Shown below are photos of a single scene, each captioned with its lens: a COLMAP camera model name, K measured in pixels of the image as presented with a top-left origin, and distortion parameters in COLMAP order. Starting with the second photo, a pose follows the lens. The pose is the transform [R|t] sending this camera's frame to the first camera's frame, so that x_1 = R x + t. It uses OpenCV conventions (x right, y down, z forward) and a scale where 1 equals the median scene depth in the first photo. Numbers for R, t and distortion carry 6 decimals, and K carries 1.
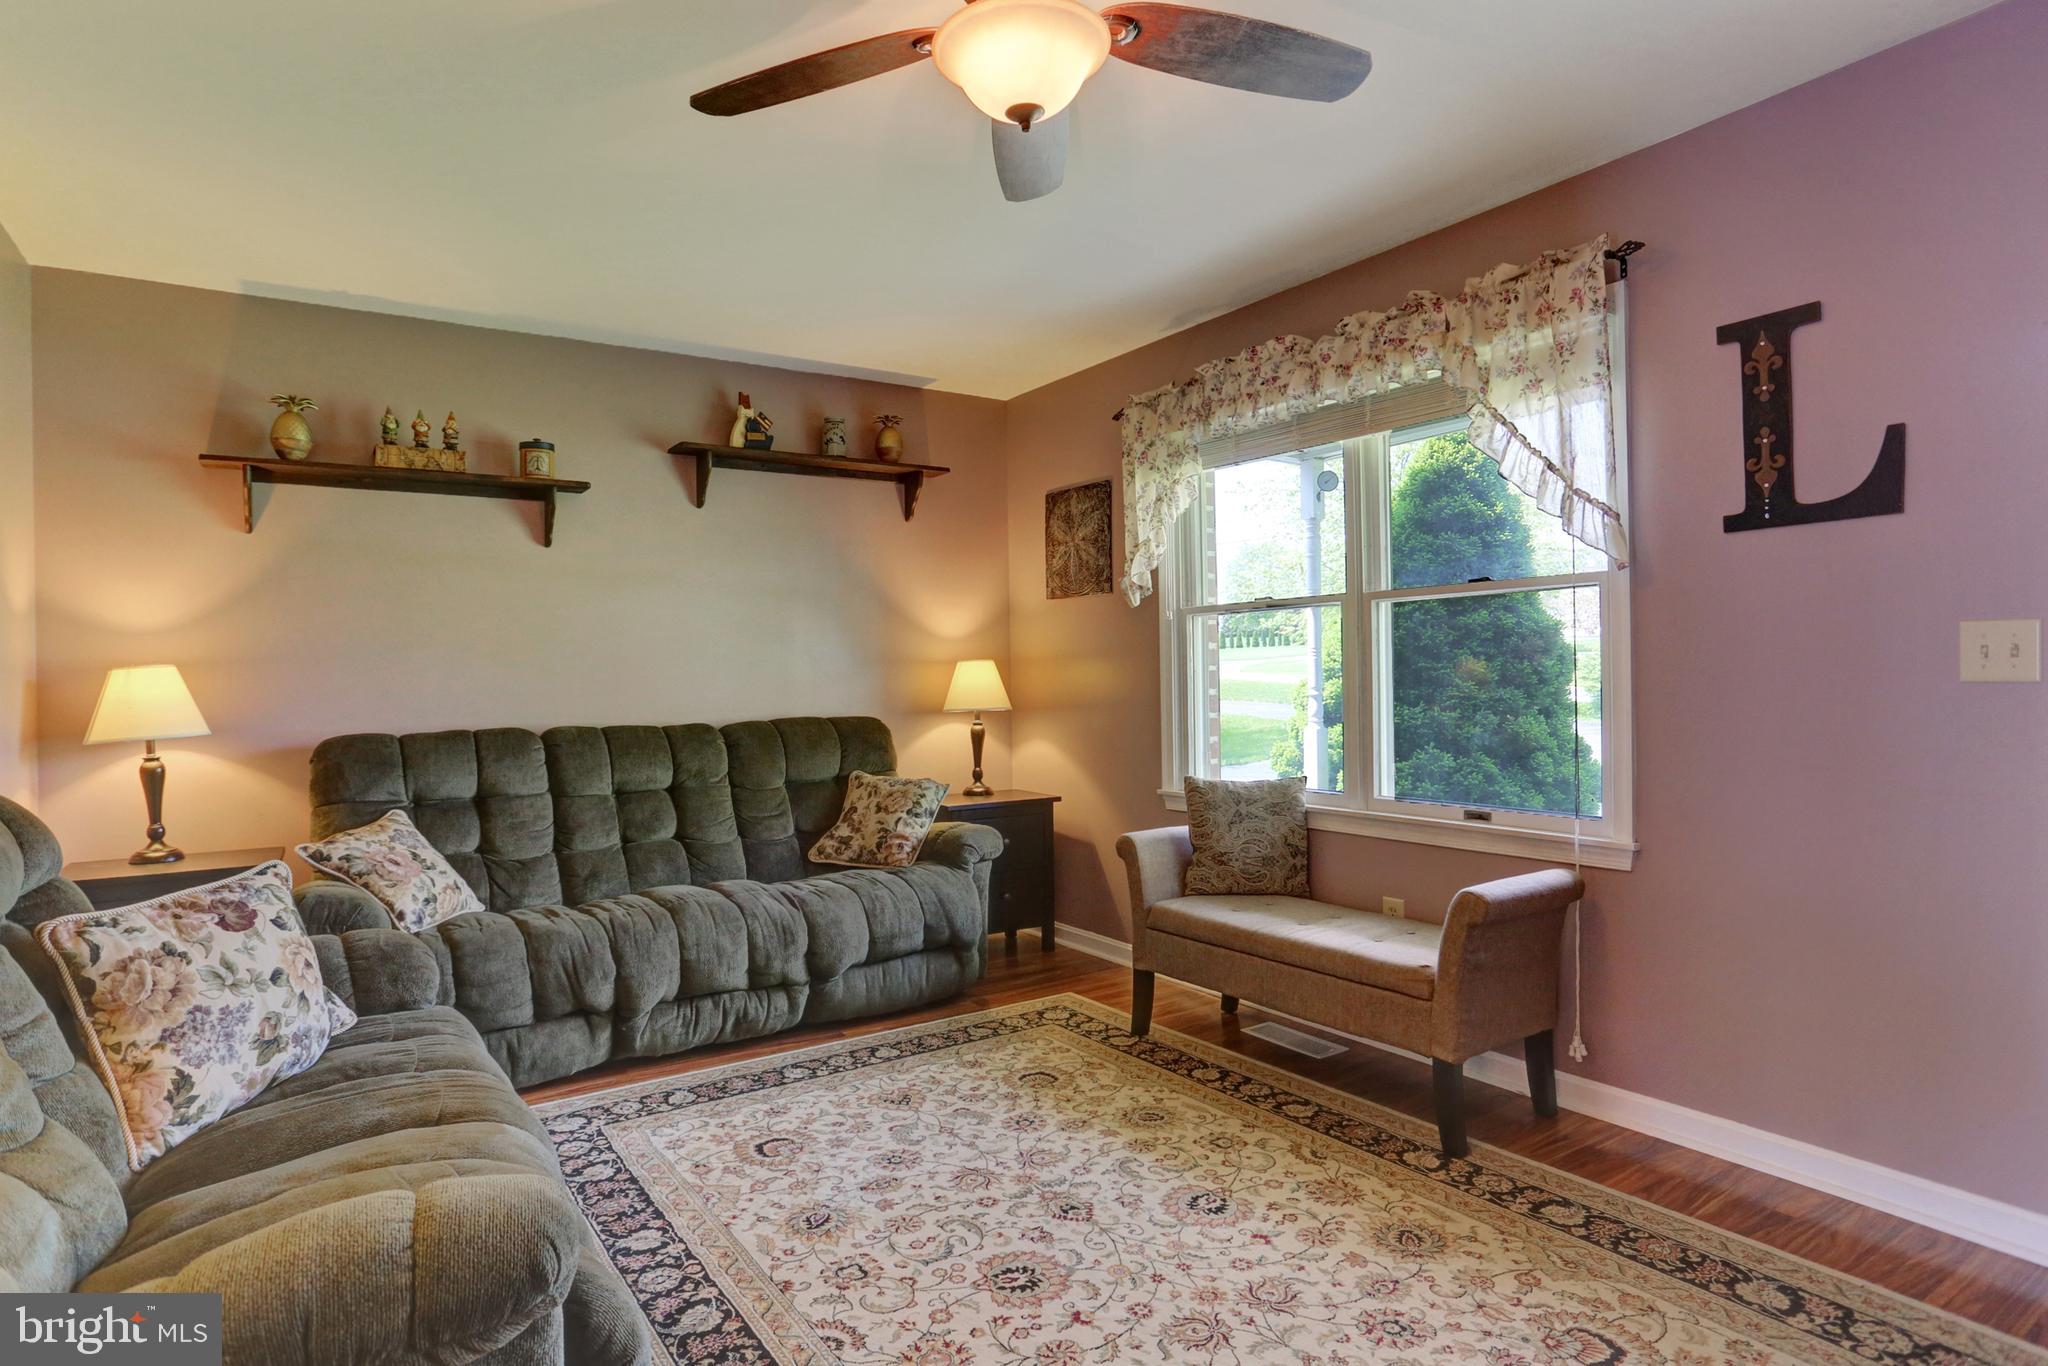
lens RADIAL K [[1090.8, 0, 1014.1], [0, 1090.8, 690.2], [0, 0, 1]] dist [-0.076891, 0.040381]
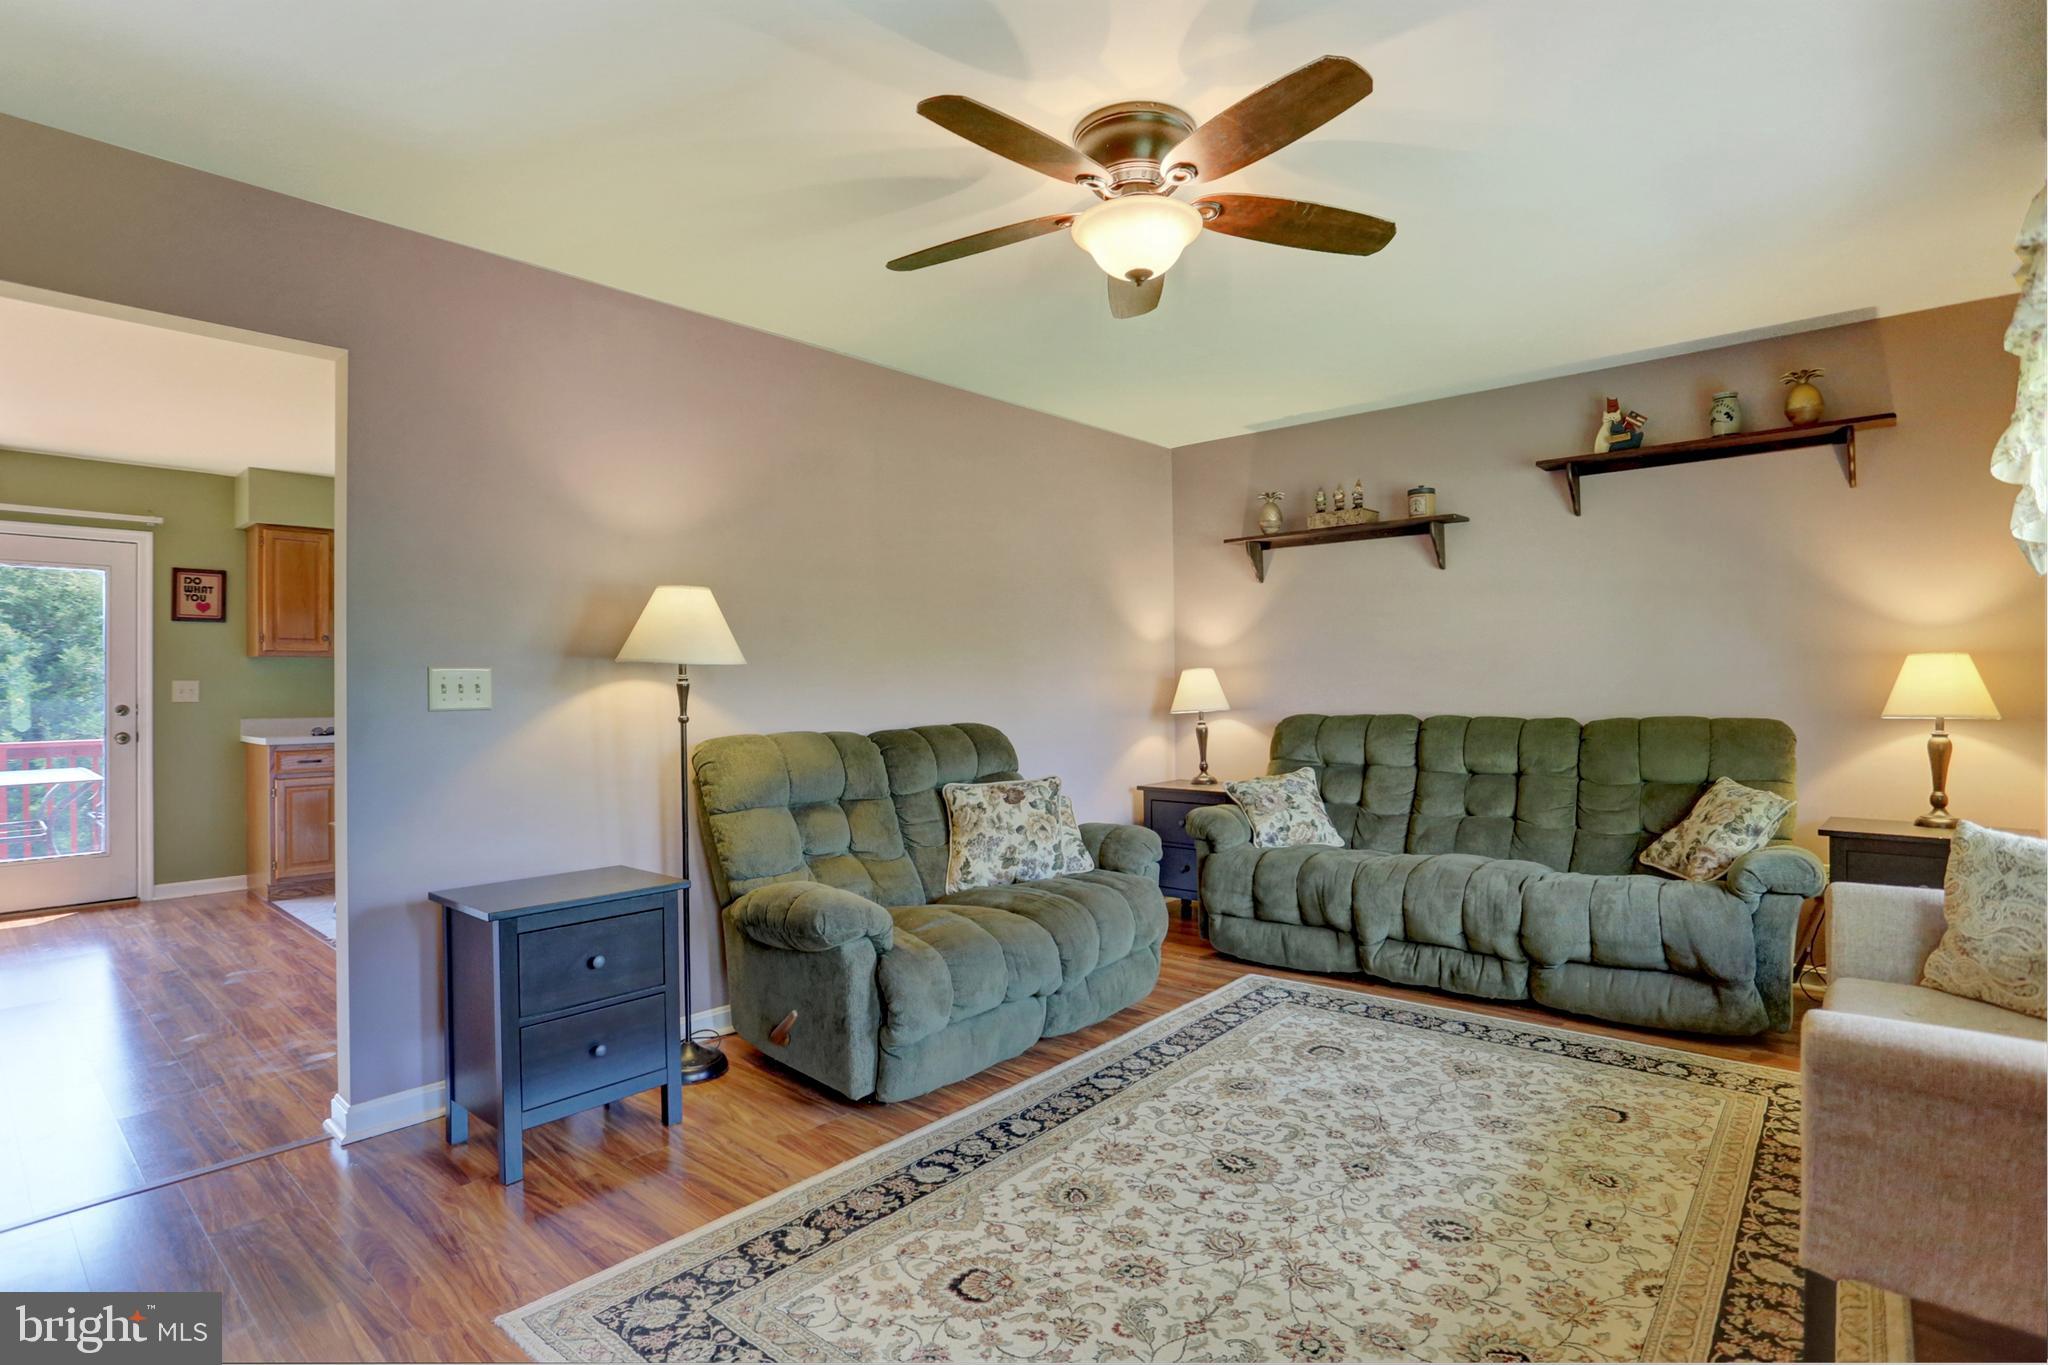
lens RADIAL K [[1010.7, 0, 1024.0], [0, 1010.7, 682.5], [0, 0, 1]] dist [-0.083264, 0.039824]
pose [[0.264977, 0.010819, -0.964194, 0.652381], [-0.002644, 0.999941, 0.010494, -0.016640], [0.964251, -0.000231, 0.264990, 0.279274]]
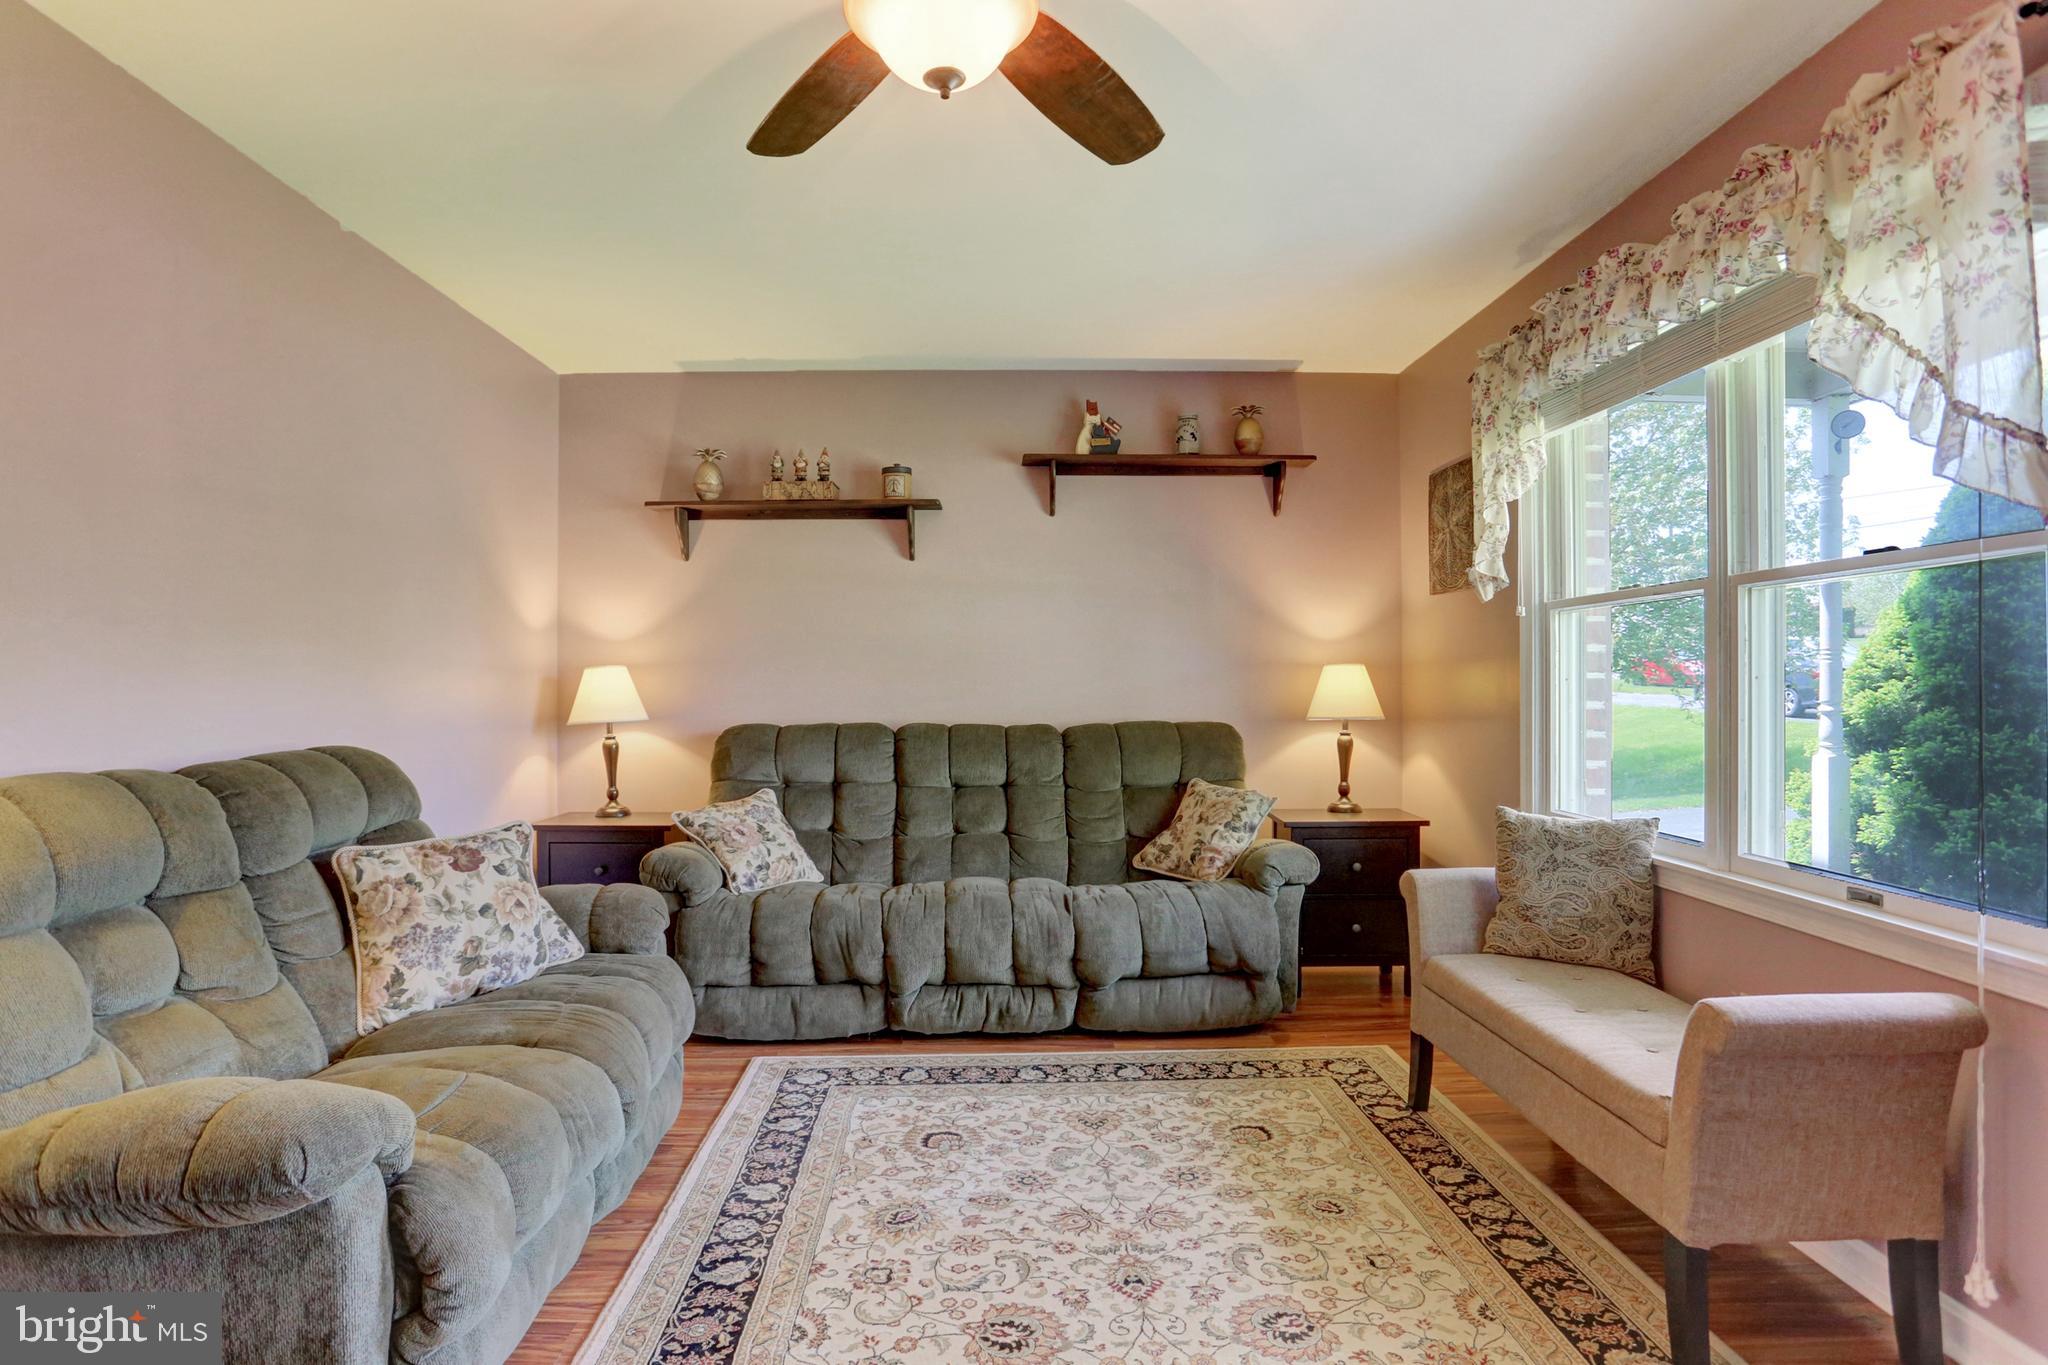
lens RADIAL K [[1079.9, 0, 1015.2], [0, 1079.9, 688.8], [0, 0, 1]] dist [-0.075114, 0.037356]
pose [[0.845567, 0.015641, -0.533639, 0.302152], [-0.016008, 0.999864, 0.003941, -0.008423], [0.533628, 0.005210, 0.845703, 0.140175]]
